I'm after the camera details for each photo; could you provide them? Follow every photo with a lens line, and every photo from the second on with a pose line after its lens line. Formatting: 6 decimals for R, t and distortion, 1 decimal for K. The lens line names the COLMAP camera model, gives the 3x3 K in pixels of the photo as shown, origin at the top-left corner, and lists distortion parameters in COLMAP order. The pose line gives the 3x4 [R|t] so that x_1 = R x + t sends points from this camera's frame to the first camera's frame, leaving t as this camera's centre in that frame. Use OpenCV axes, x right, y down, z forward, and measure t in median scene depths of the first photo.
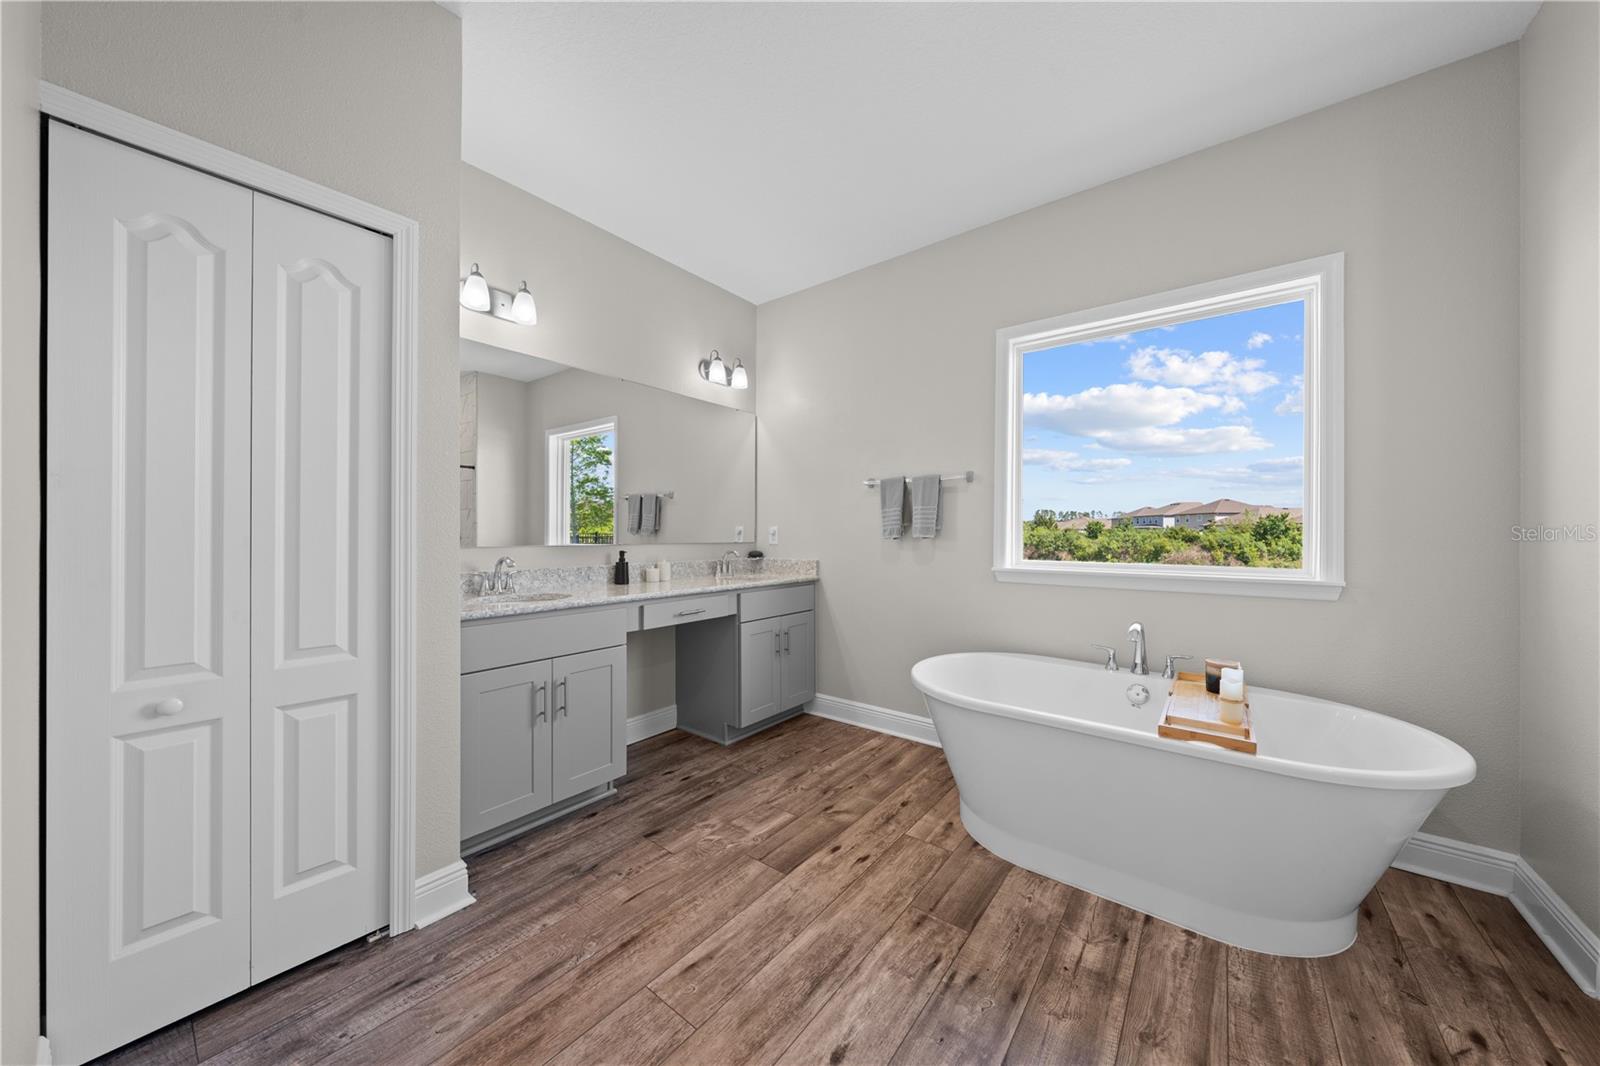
lens RADIAL K [[540.6, 0, 803.7], [0, 540.6, 535.2], [0, 0, 1]] dist [-0.003773, 0.000408]
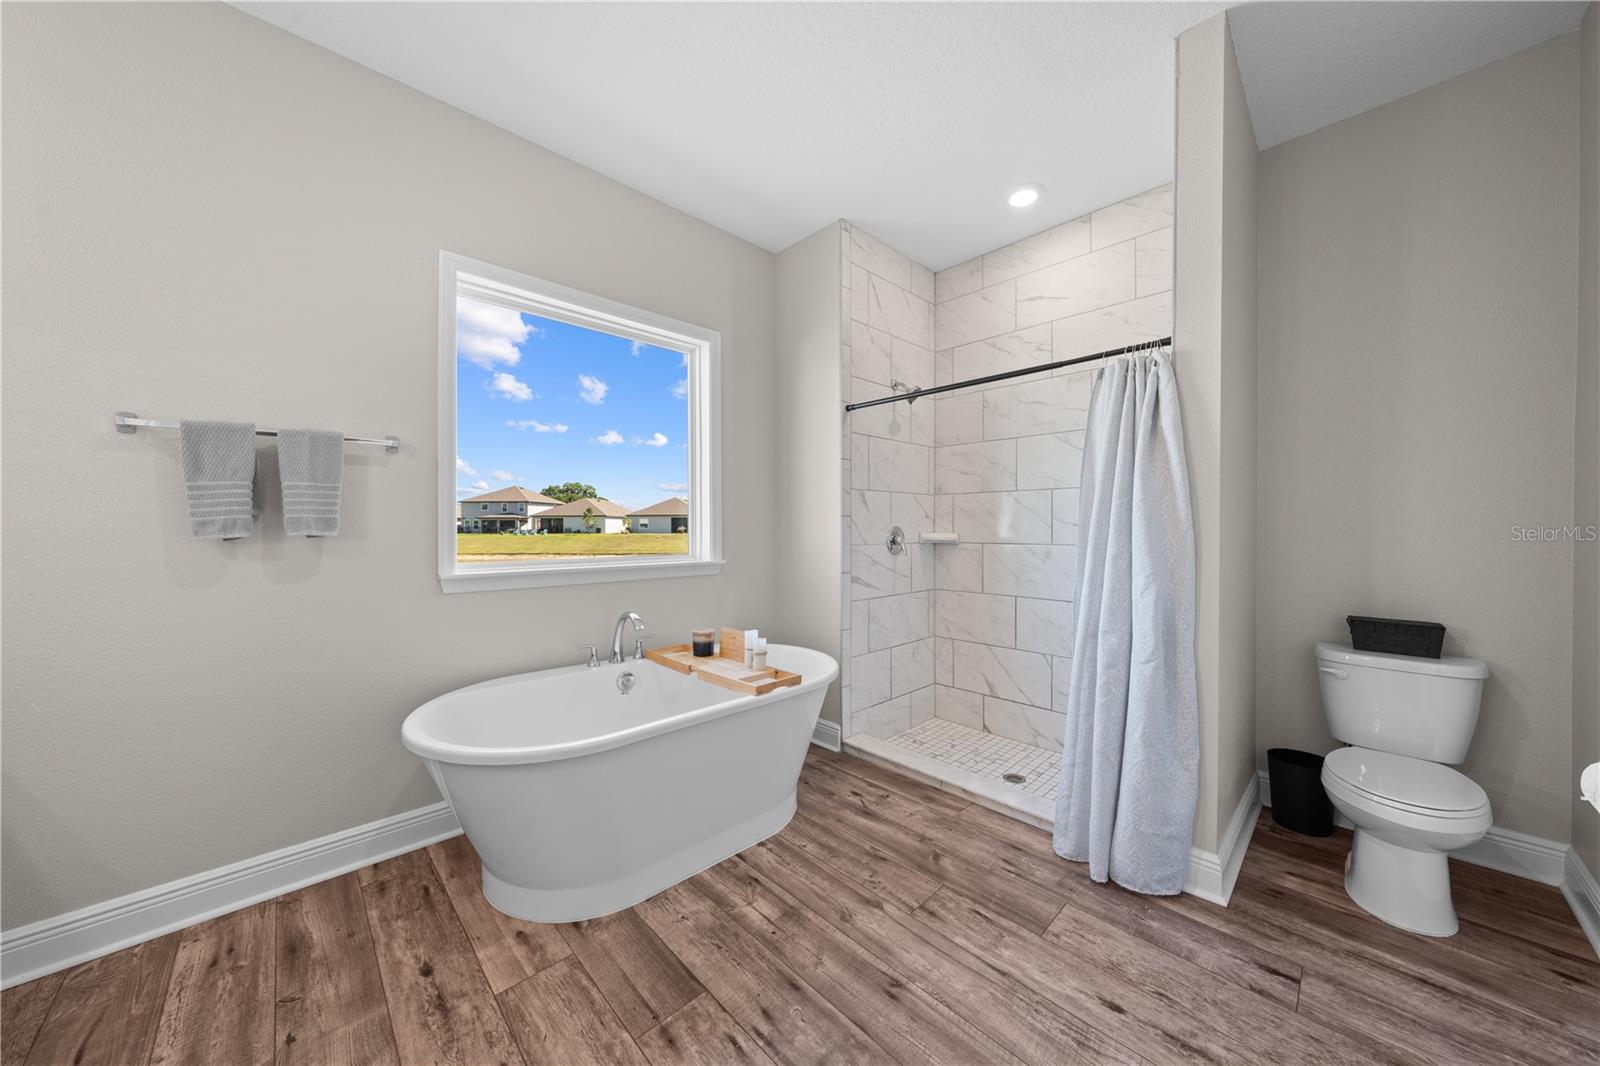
lens RADIAL K [[540.6, 0, 801.6], [0, 540.6, 532.7], [0, 0, 1]] dist [-0.003773, 0.000408]
pose [[0.146668, -0.011996, 0.989113, -0.318344], [0.005837, 0.999920, 0.011261, -0.003358], [-0.989169, 0.004122, 0.146726, 0.444358]]
